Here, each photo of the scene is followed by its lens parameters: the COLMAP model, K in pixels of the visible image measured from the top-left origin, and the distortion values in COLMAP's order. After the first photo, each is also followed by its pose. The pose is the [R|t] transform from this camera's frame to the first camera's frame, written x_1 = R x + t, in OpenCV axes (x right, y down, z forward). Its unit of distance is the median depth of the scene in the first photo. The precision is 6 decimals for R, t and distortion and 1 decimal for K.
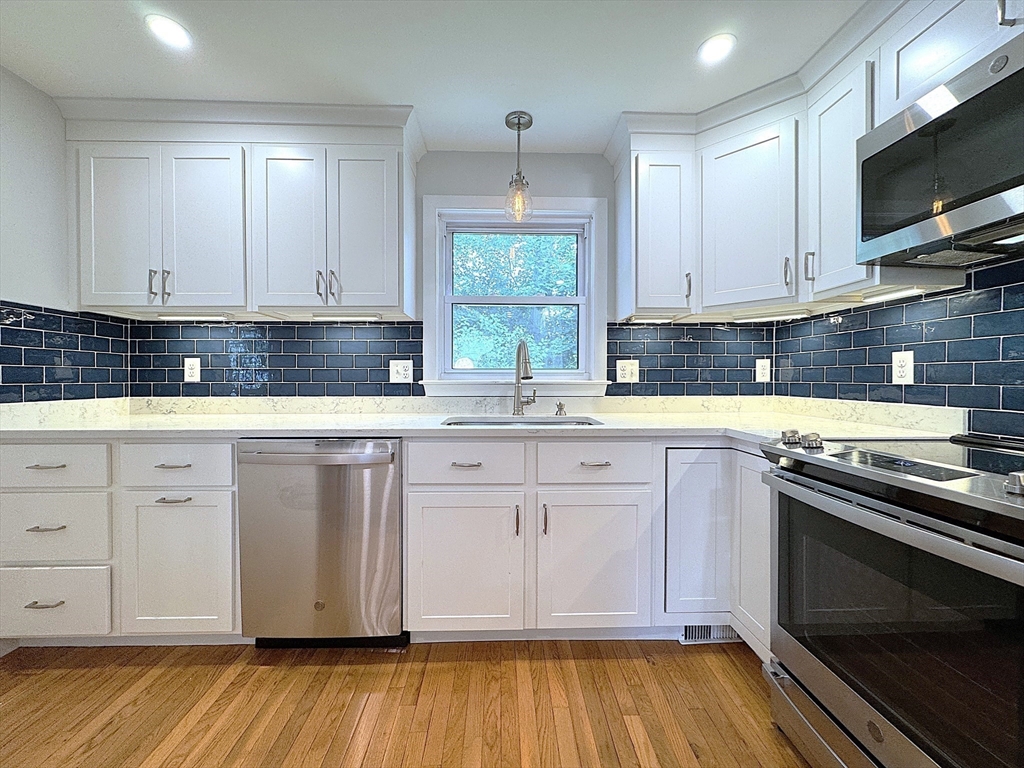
lens RADIAL K [[409.2, 0, 512.4], [0, 409.2, 381.6], [0, 0, 1]] dist [-0.002652, -0.000005]
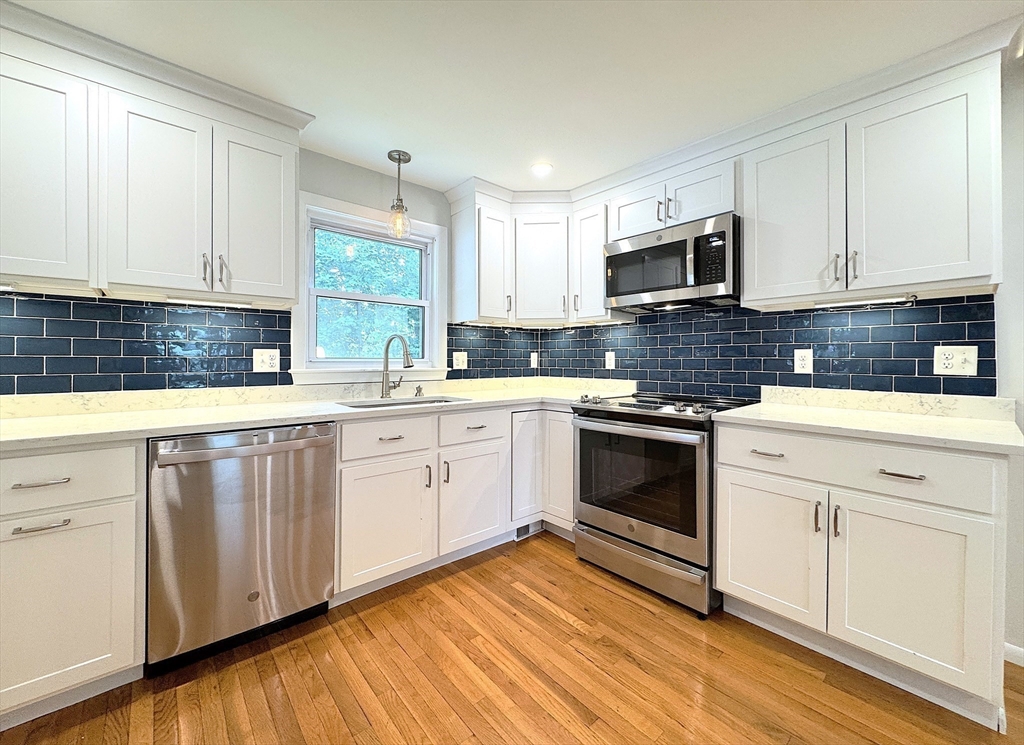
lens RADIAL K [[406.2, 0, 511.8], [0, 406.2, 358.5], [0, 0, 1]] dist [-0.000053, -0.000131]
pose [[0.772832, 0.004804, 0.634593, -0.491682], [0.004145, 0.999912, -0.012619, -0.016730], [-0.634598, 0.012383, 0.772744, -0.145809]]
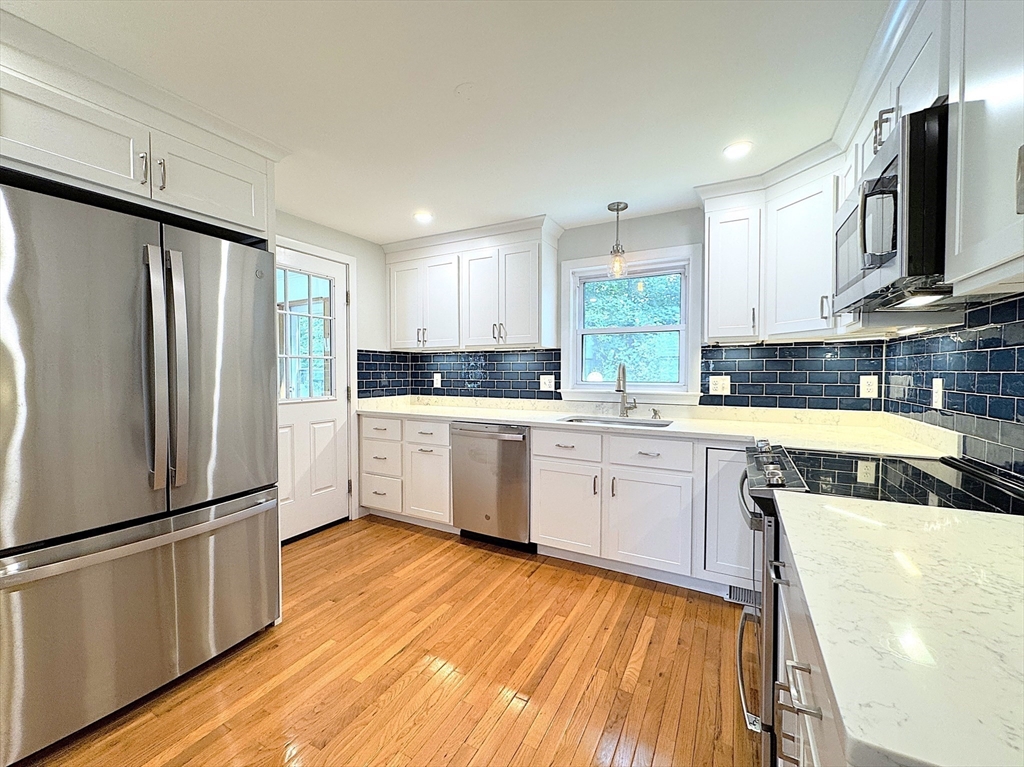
lens RADIAL K [[417.9, 0, 514.2], [0, 417.9, 380.5], [0, 0, 1]] dist [-0.001637, 0.000022]
pose [[0.867257, 0.012158, -0.497711, 0.425687], [-0.005503, 0.999875, 0.014836, -0.062811], [0.497829, -0.010128, 0.867216, -0.418265]]
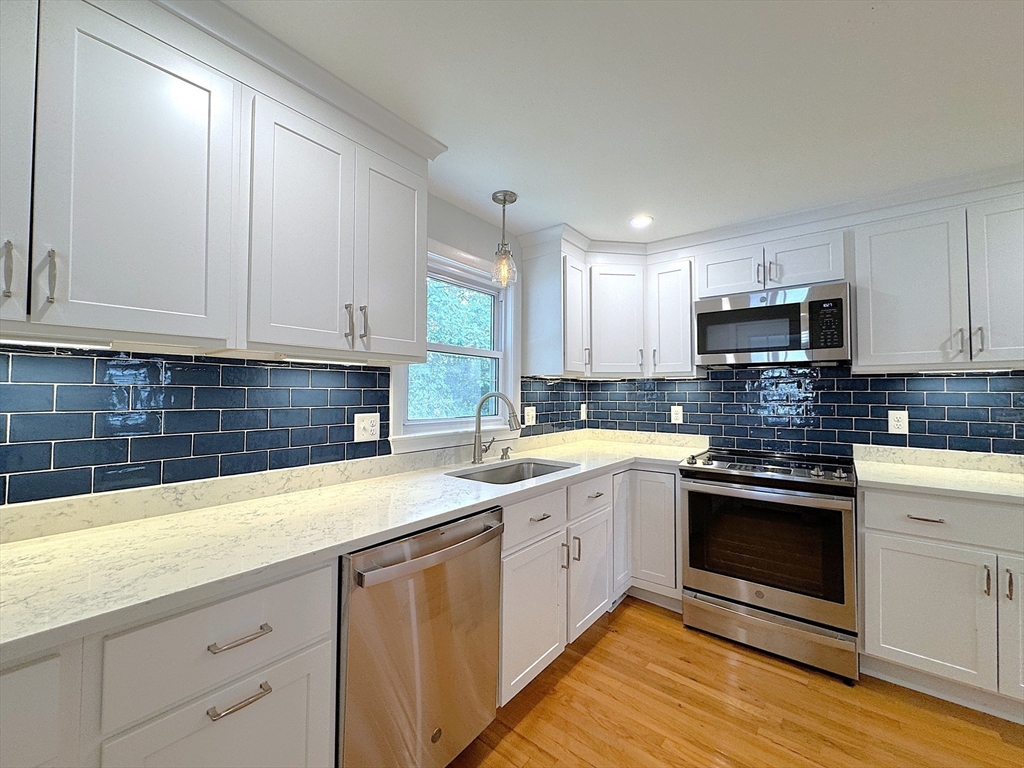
lens RADIAL K [[409.2, 0, 512.4], [0, 409.2, 381.6], [0, 0, 1]] dist [-0.002652, -0.000005]
pose [[0.649840, 0.027269, 0.759581, -0.799594], [0.003833, 0.999226, -0.039152, -0.093267], [-0.760061, 0.028354, 0.649233, 0.273322]]
